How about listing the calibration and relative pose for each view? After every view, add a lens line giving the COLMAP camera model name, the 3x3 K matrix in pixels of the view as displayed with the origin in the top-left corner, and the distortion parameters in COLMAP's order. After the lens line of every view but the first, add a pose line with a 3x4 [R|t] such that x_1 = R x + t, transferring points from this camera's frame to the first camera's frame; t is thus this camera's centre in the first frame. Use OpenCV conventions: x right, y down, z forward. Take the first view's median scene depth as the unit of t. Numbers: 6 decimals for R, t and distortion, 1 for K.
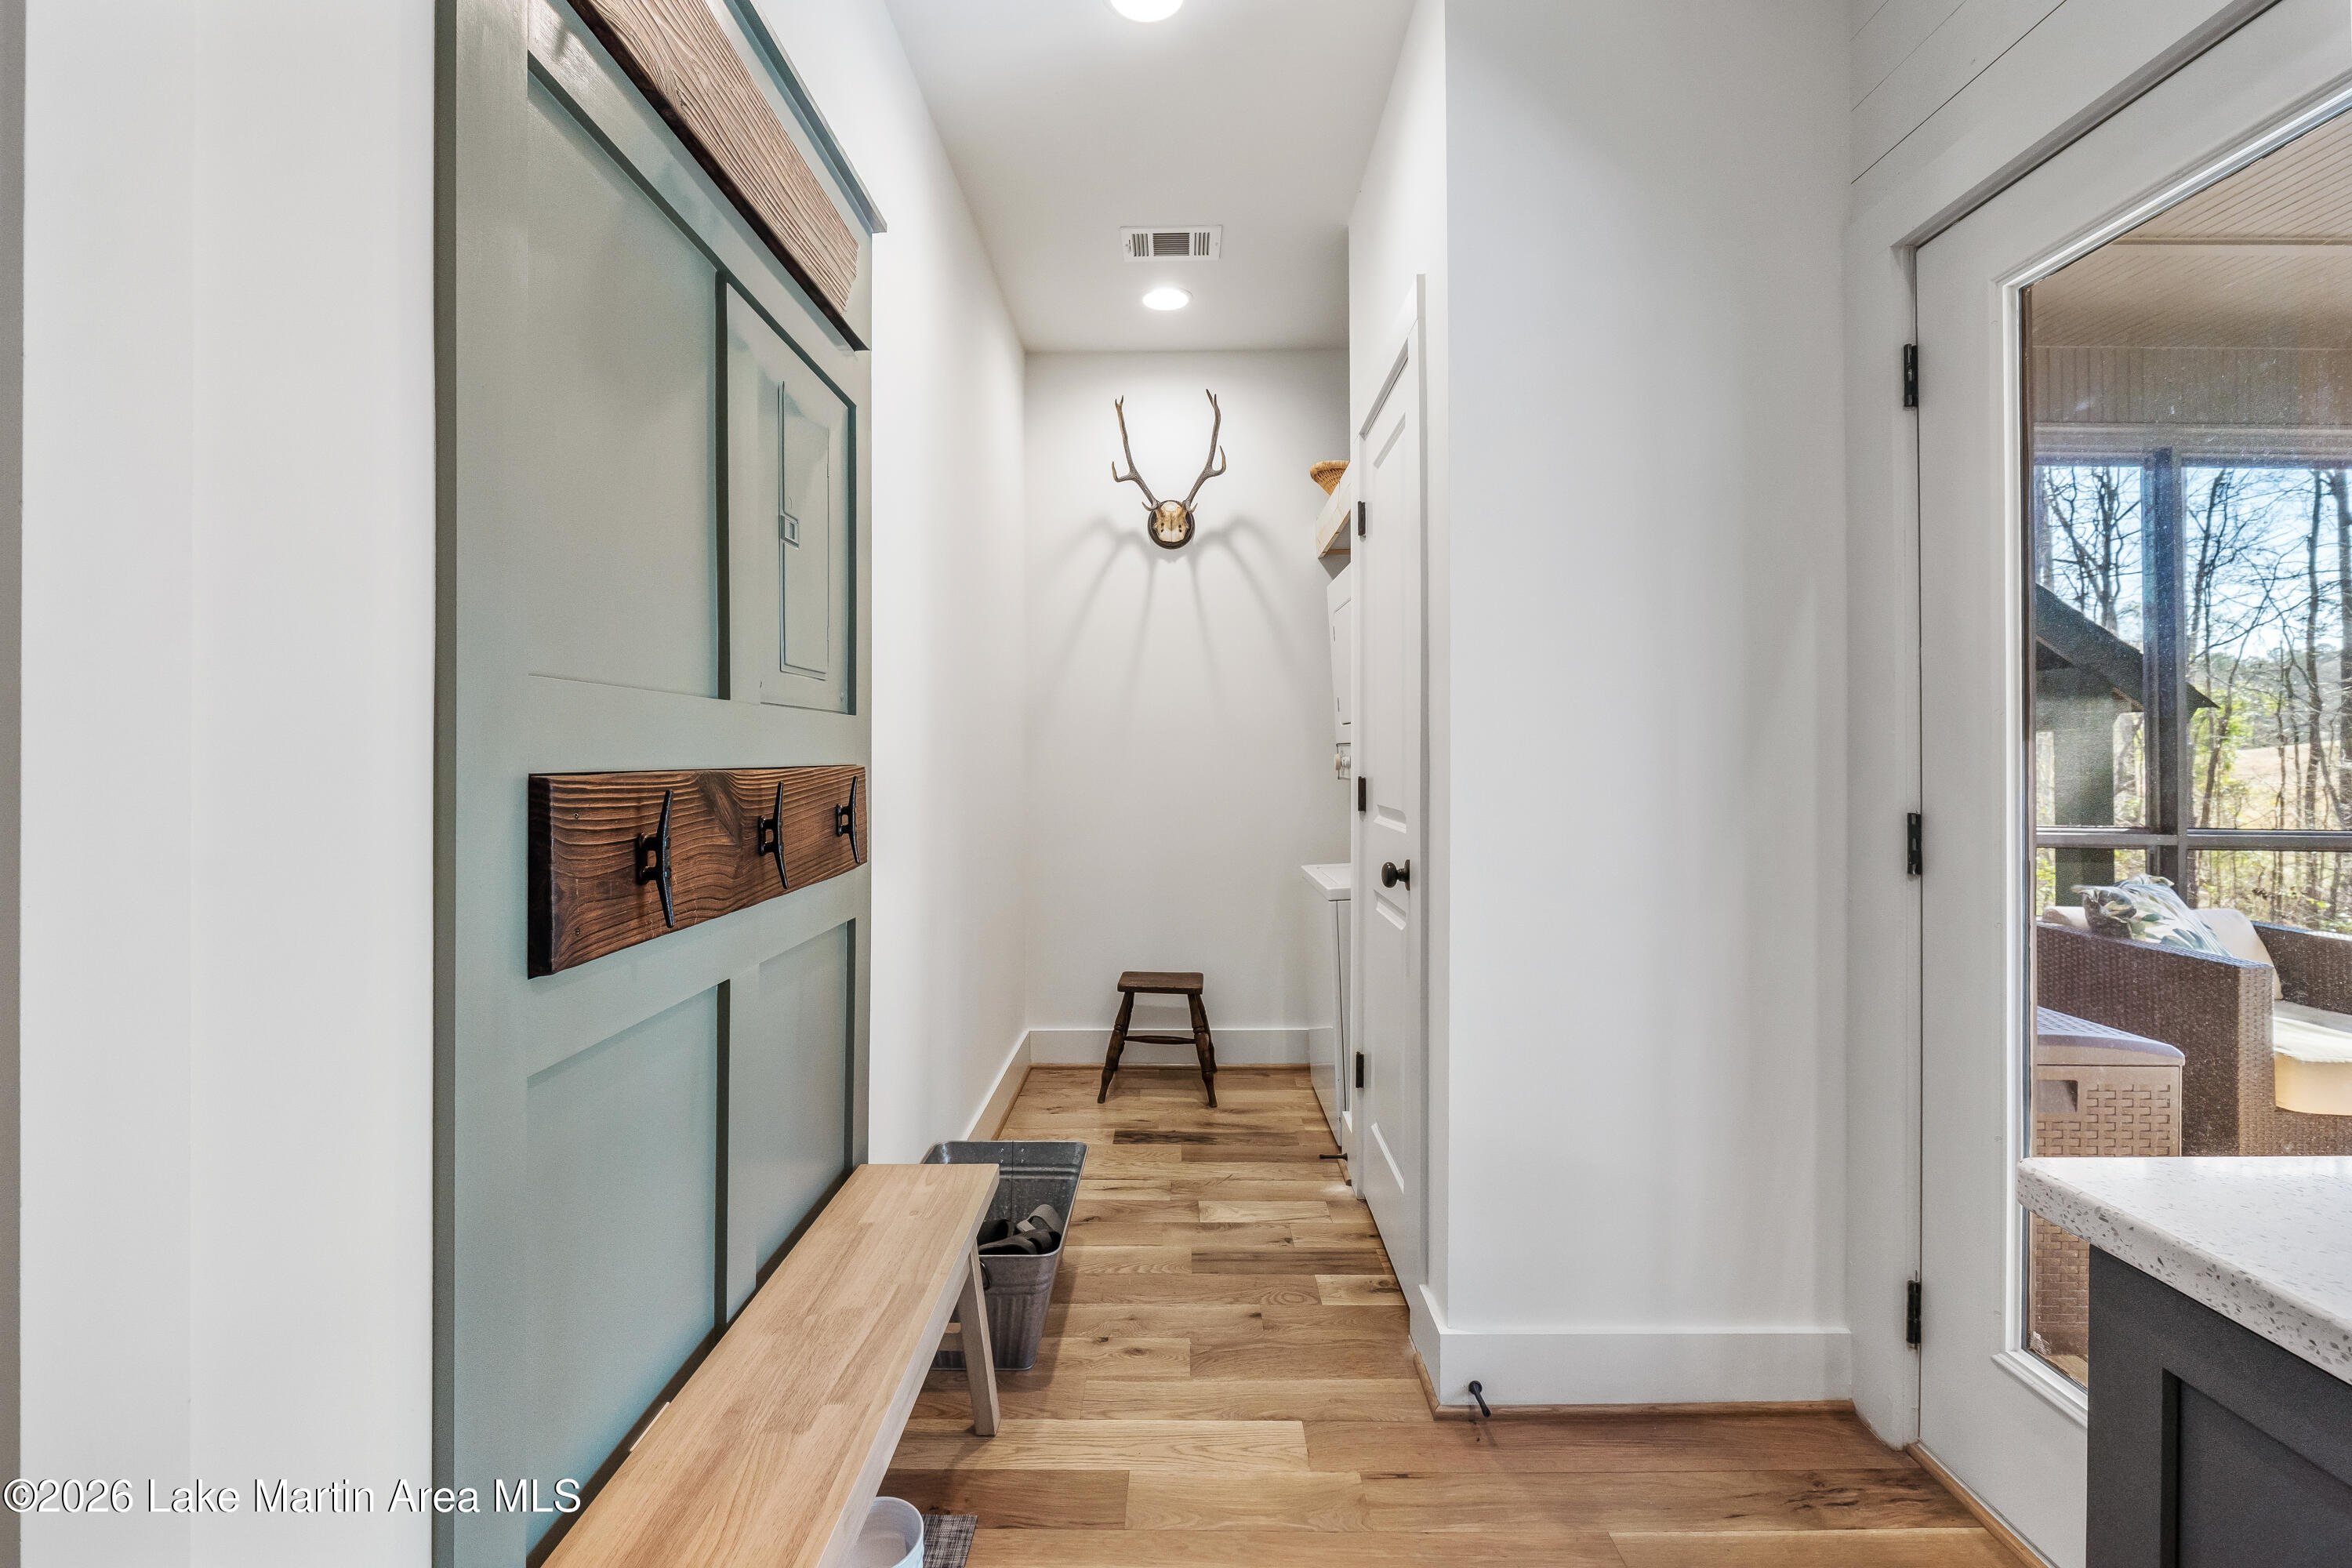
lens RADIAL K [[1011.1, 0, 1163.6], [0, 1011.1, 745.7], [0, 0, 1]] dist [-0.006359, -0.001182]
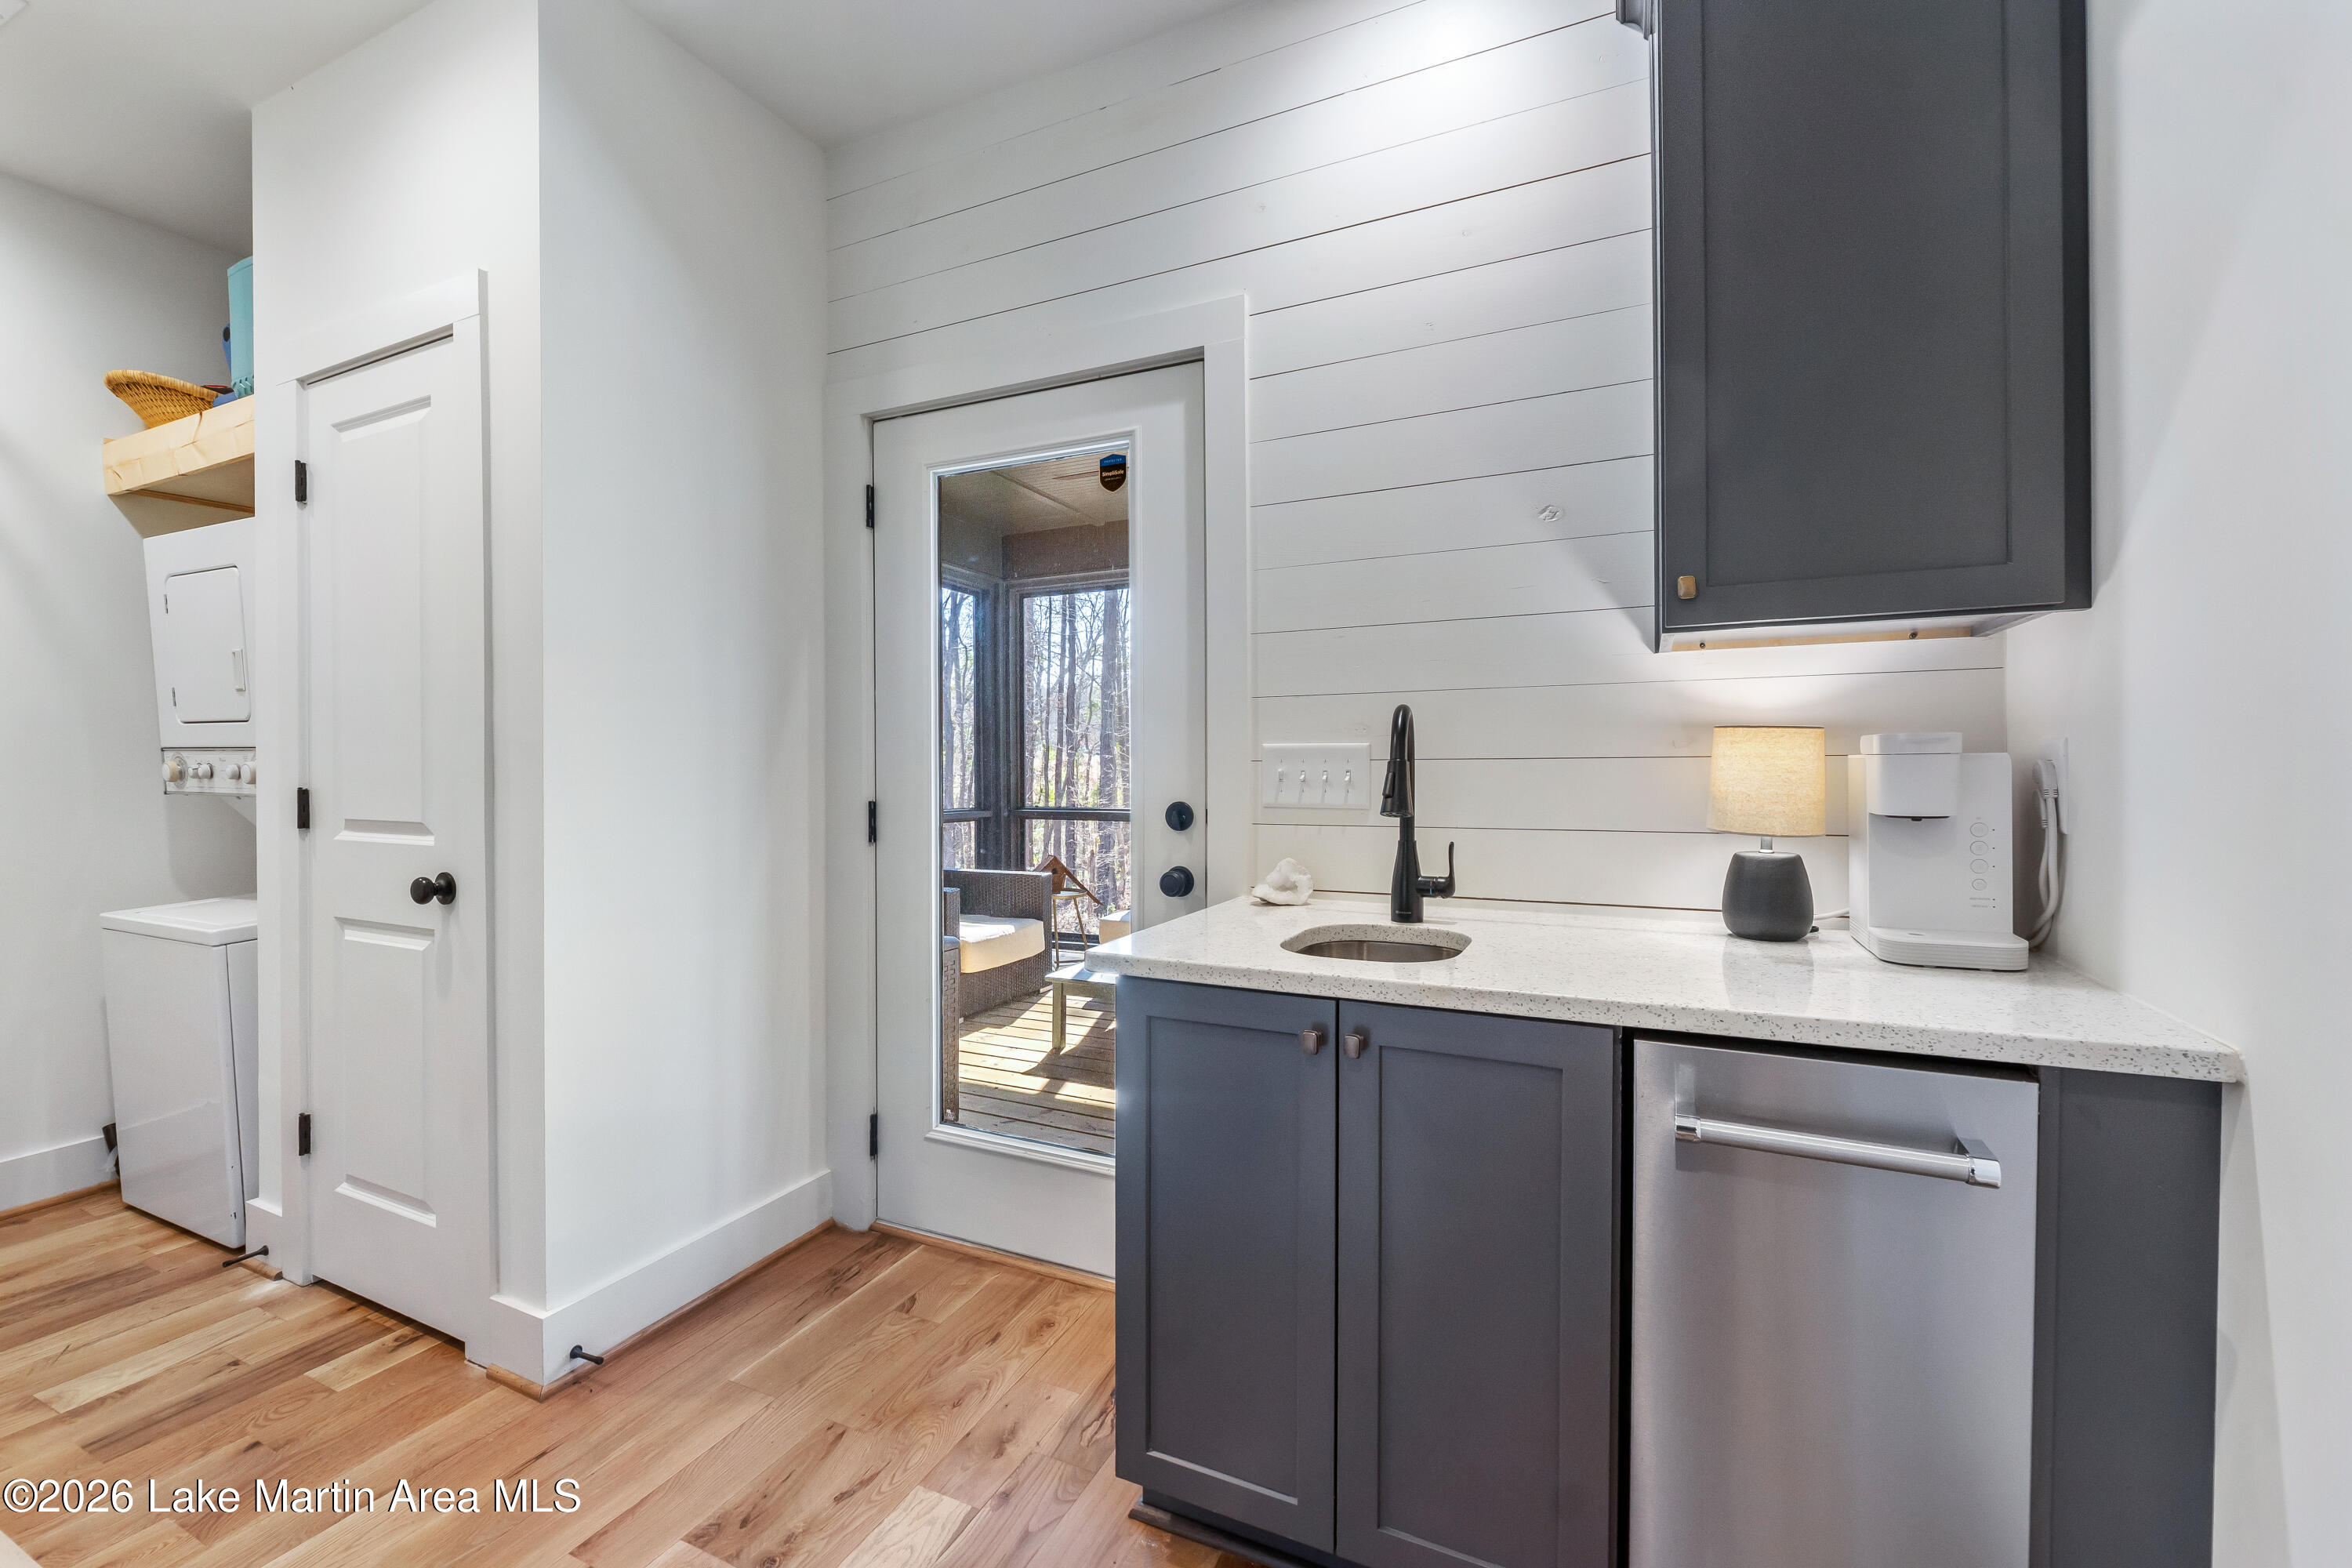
lens RADIAL K [[1011.1, 0, 1167.3], [0, 1011.1, 765.2], [0, 0, 1]] dist [-0.006359, -0.001182]
pose [[0.402363, 0.001369, 0.915479, -0.415412], [-0.006399, 0.999979, 0.001317, 0.008176], [-0.915458, -0.006388, 0.402363, -0.001729]]
